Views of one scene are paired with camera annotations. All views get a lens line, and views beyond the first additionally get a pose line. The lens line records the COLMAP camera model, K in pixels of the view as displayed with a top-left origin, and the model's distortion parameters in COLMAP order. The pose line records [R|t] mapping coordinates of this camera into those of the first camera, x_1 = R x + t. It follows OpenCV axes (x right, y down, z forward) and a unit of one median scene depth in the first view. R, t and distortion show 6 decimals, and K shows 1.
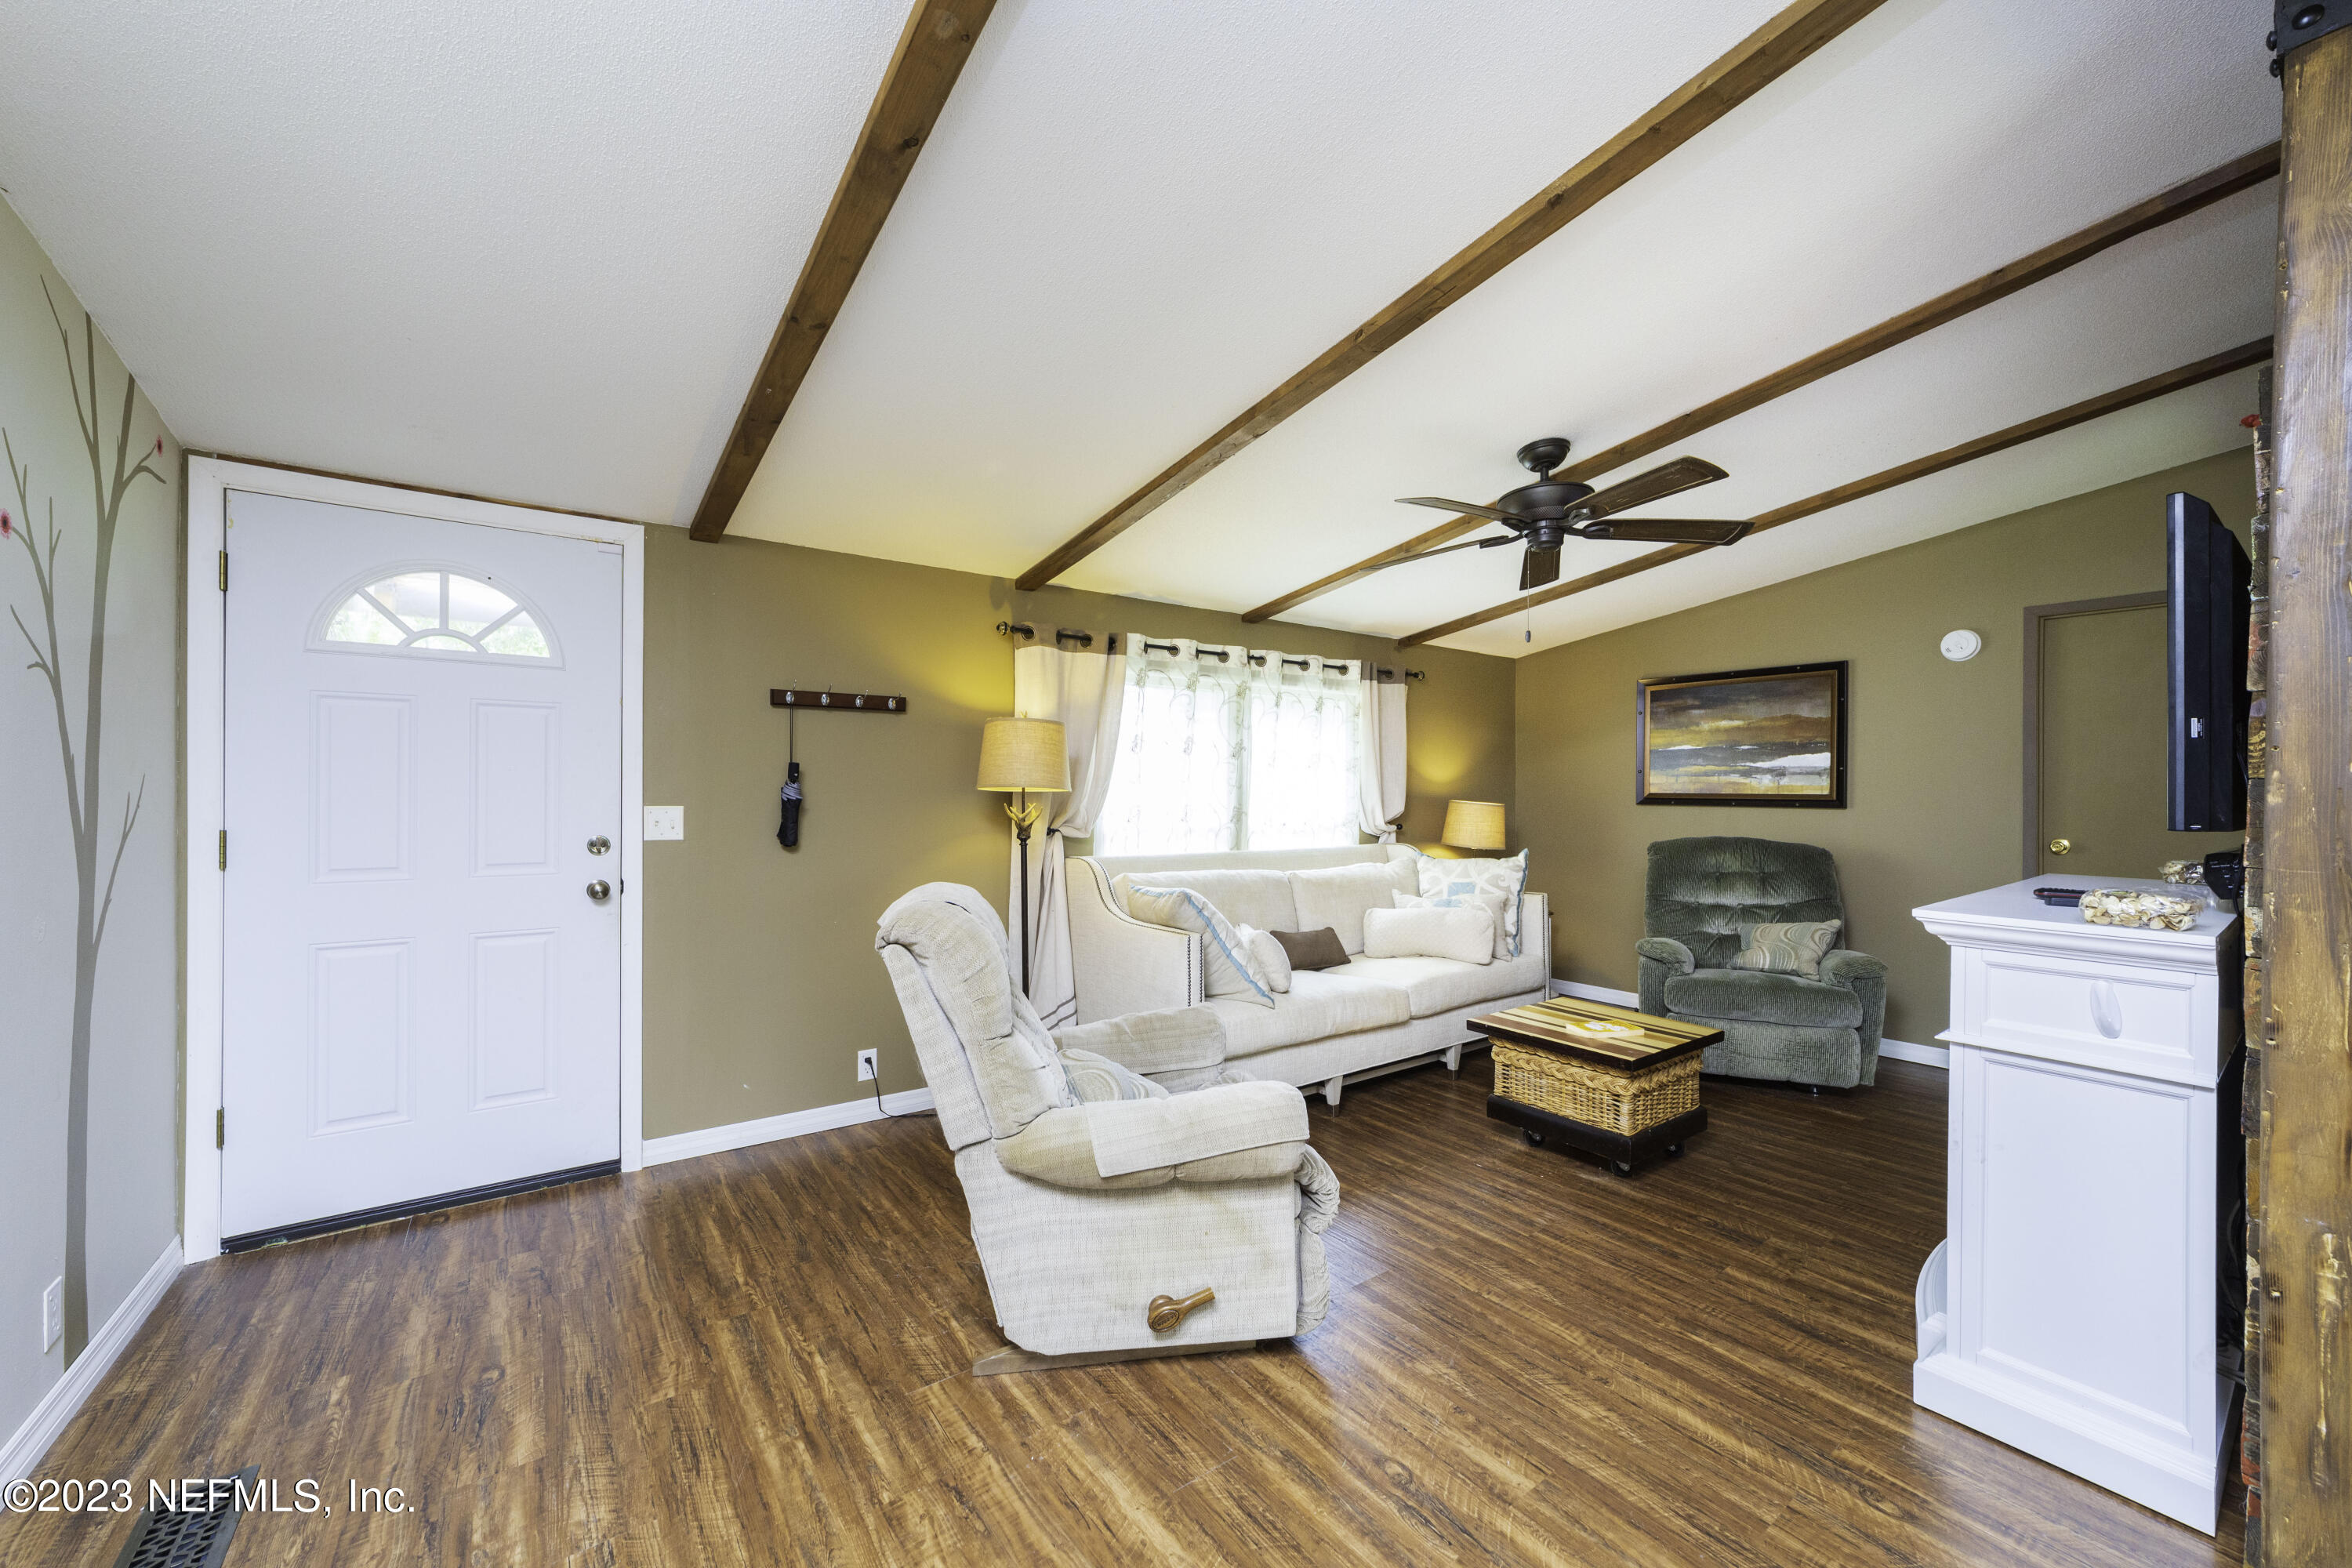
lens RADIAL K [[932.2, 0, 1216.1], [0, 932.2, 791.6], [0, 0, 1]] dist [-0.001629, -0.000033]
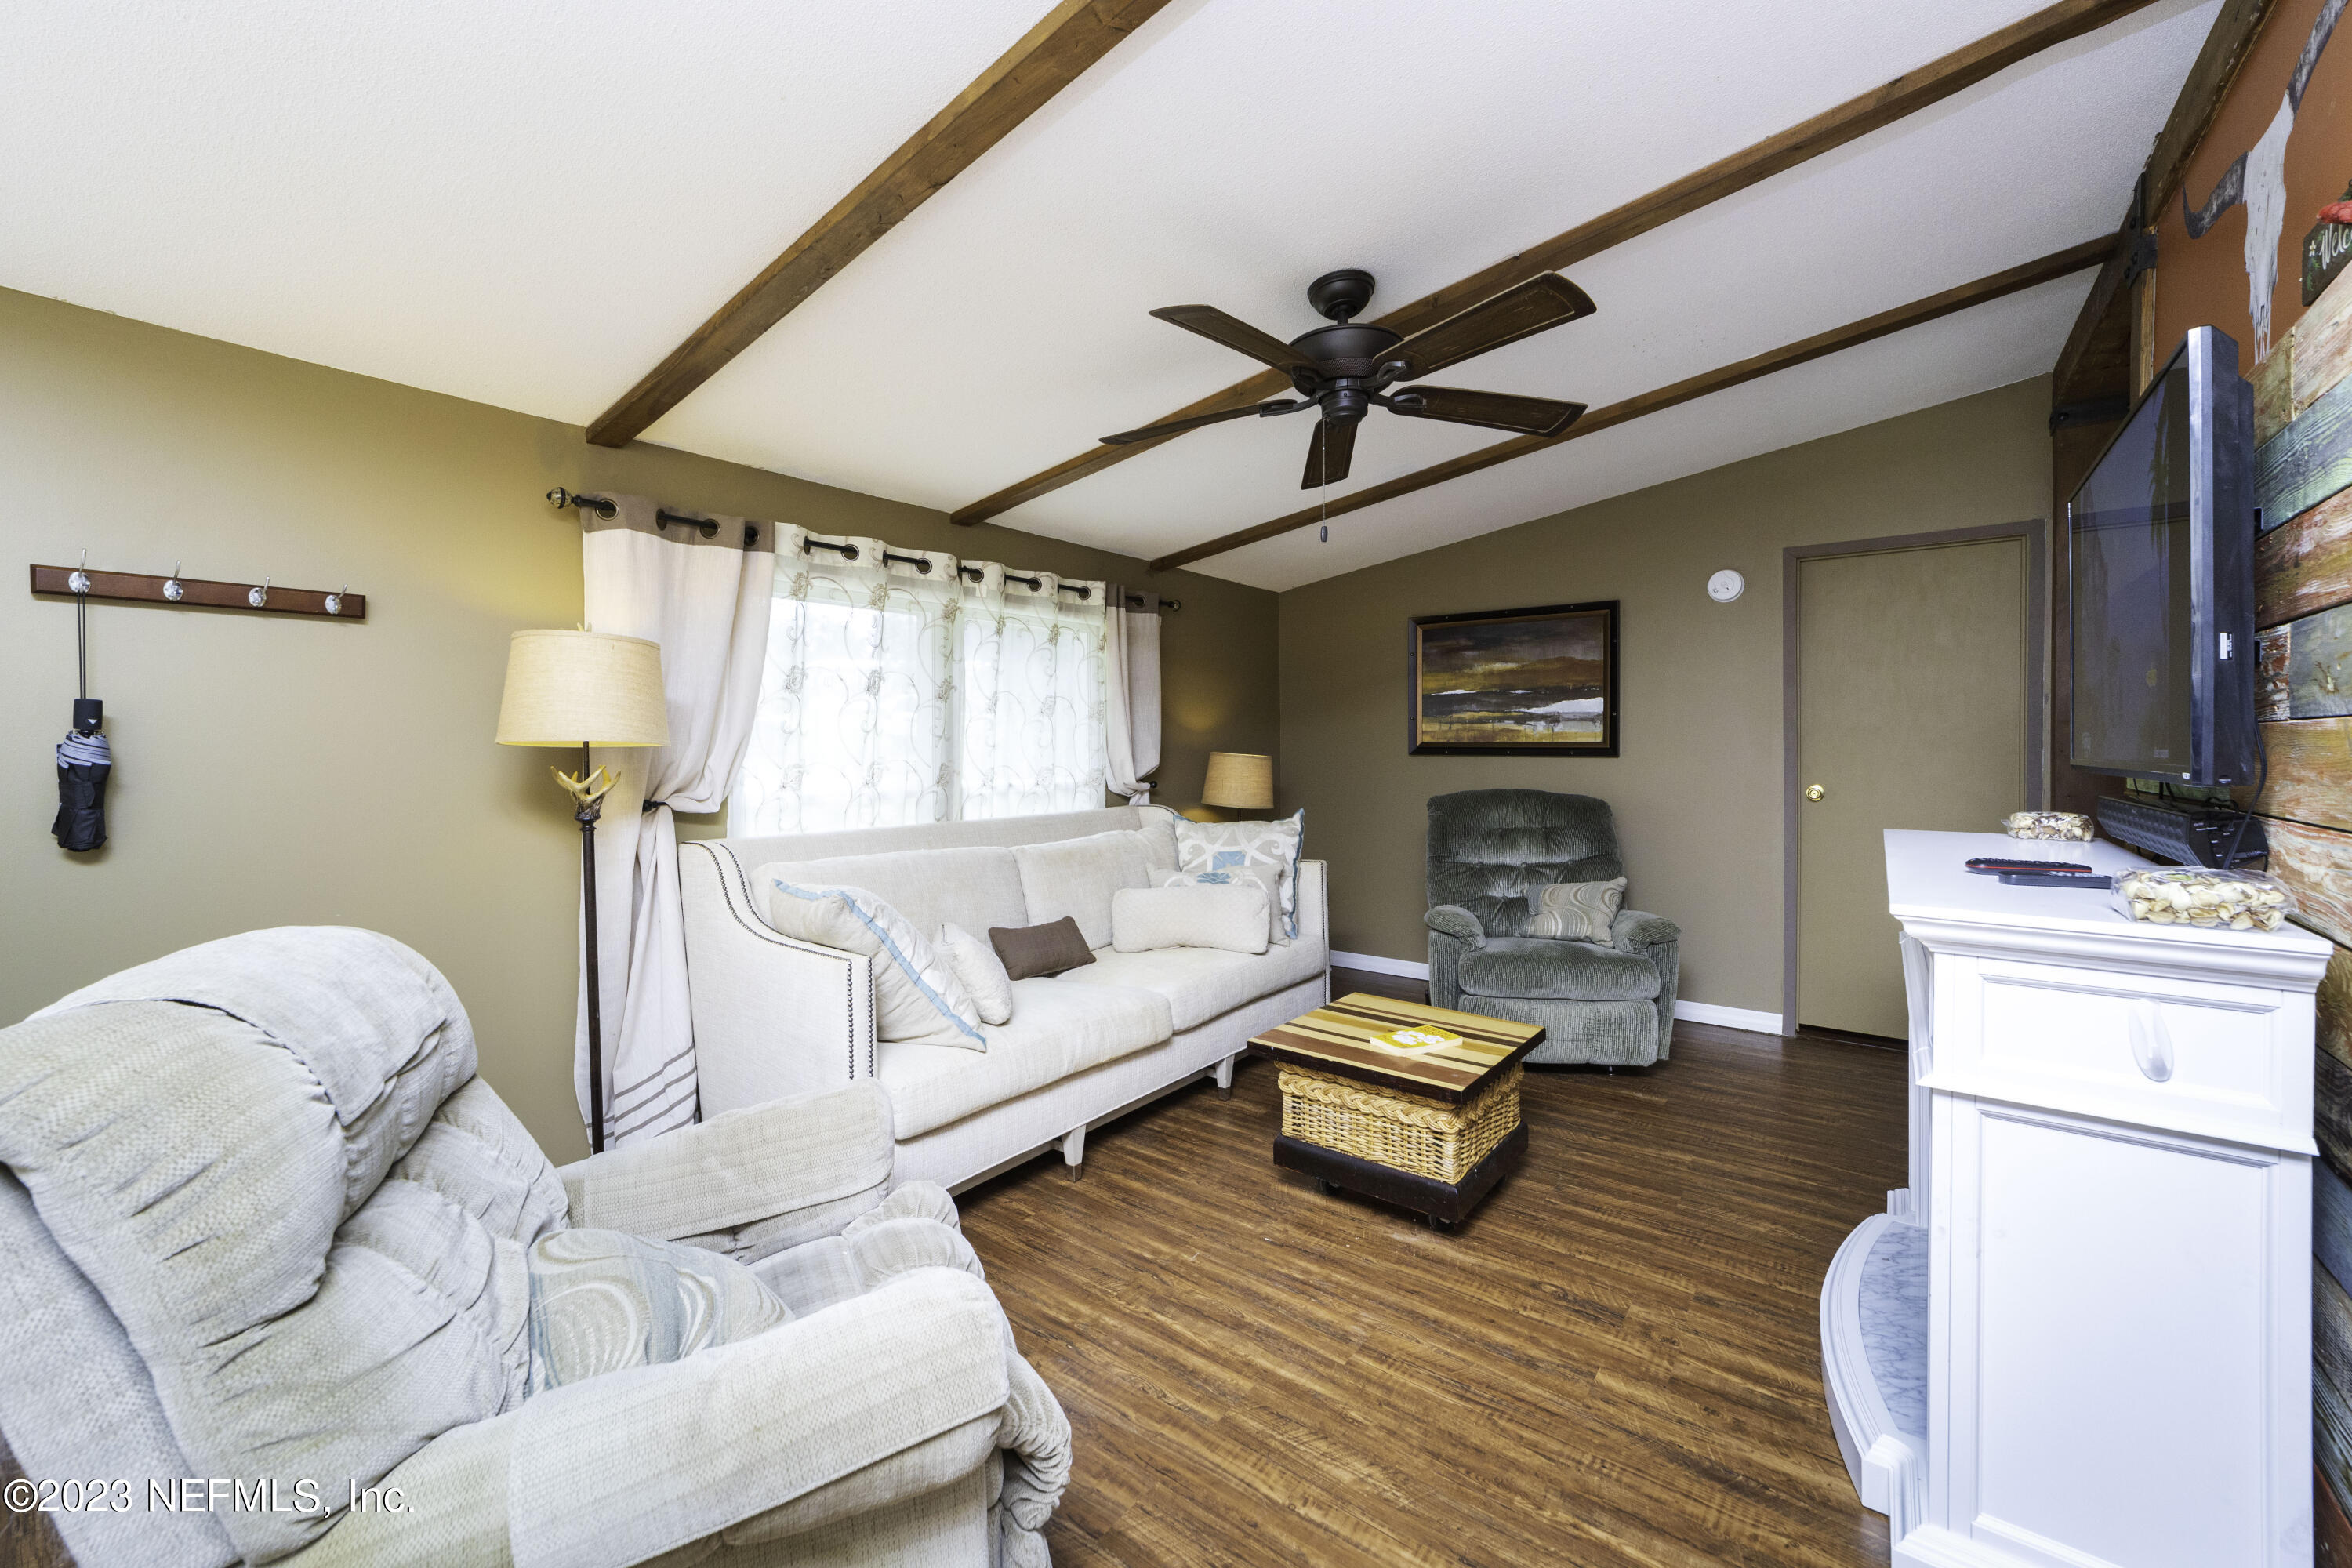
lens RADIAL K [[928.9, 0, 1225.1], [0, 928.9, 759.6], [0, 0, 1]] dist [-0.009306, -0.000043]
pose [[0.961828, -0.013518, 0.273321, 0.041615], [0.008797, 0.999790, 0.018492, 0.000545], [-0.273514, -0.015381, 0.961745, 0.245151]]
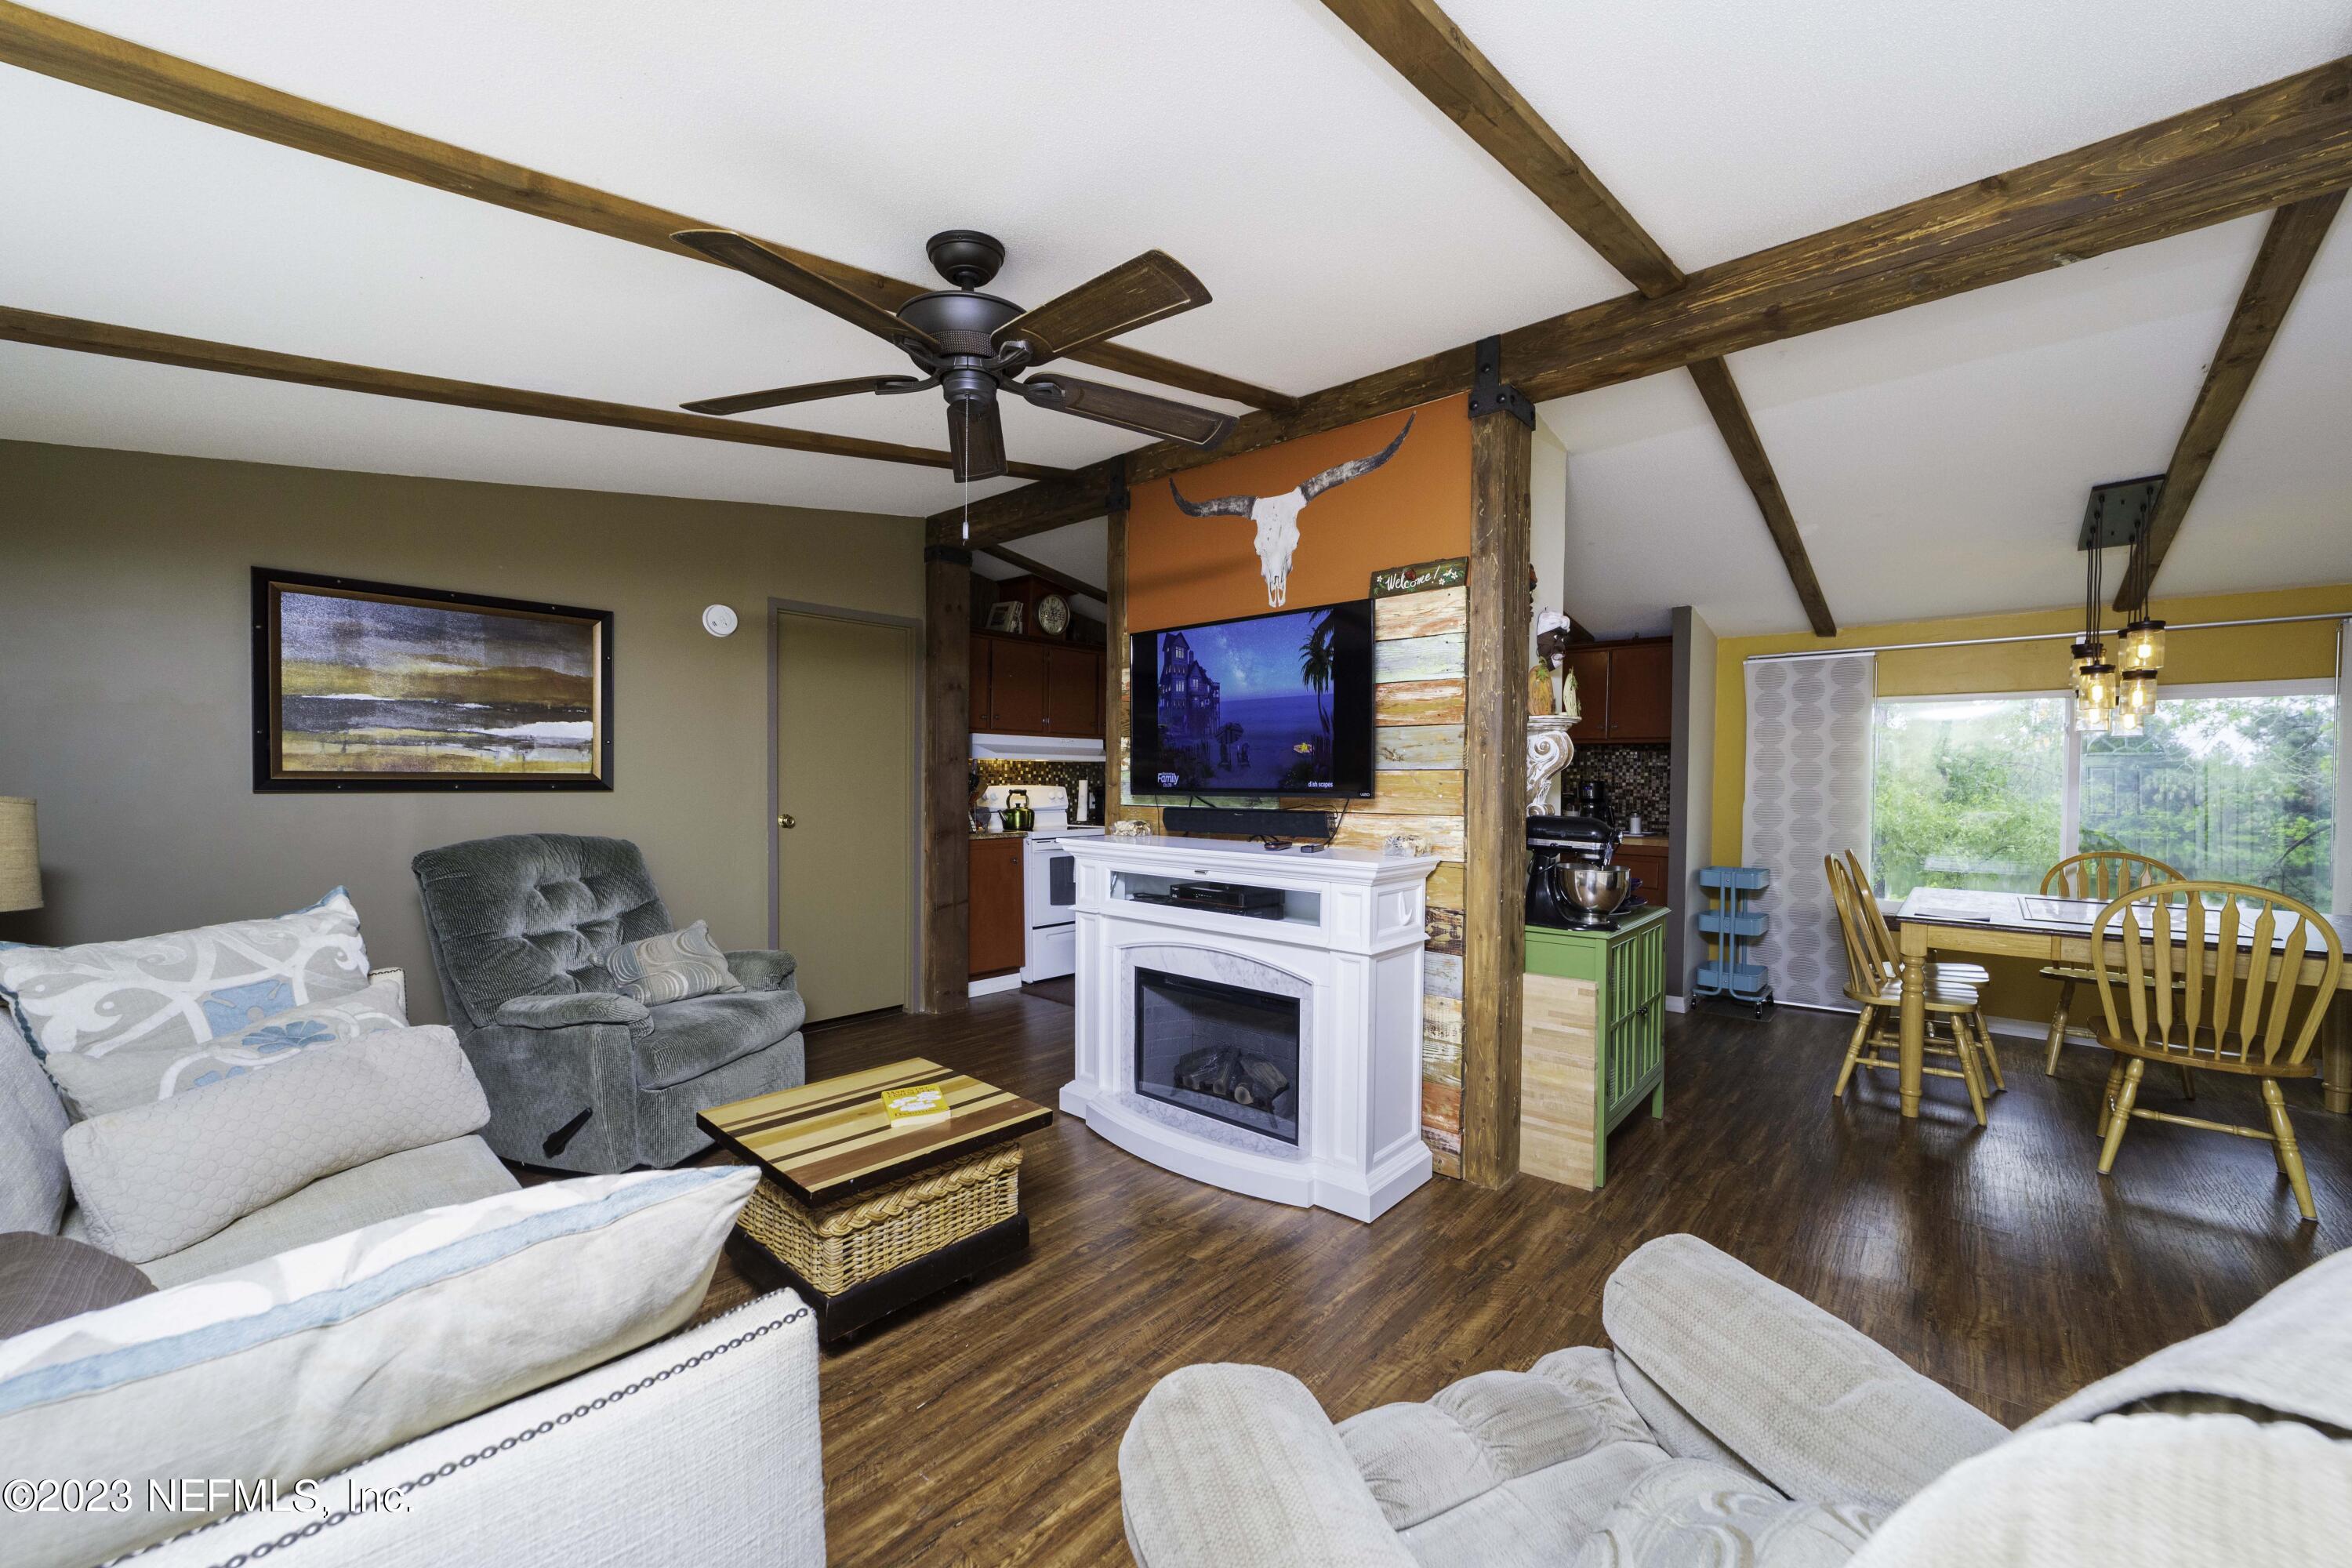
lens RADIAL K [[905.9, 0, 1175.0], [0, 905.9, 795.9], [0, 0, 1]] dist [0.000878, 0.000163]
pose [[-0.179345, -0.027742, 0.983395, -0.249865], [-0.007179, 0.999613, 0.026890, -0.002635], [-0.983760, -0.002237, -0.179474, 0.779962]]
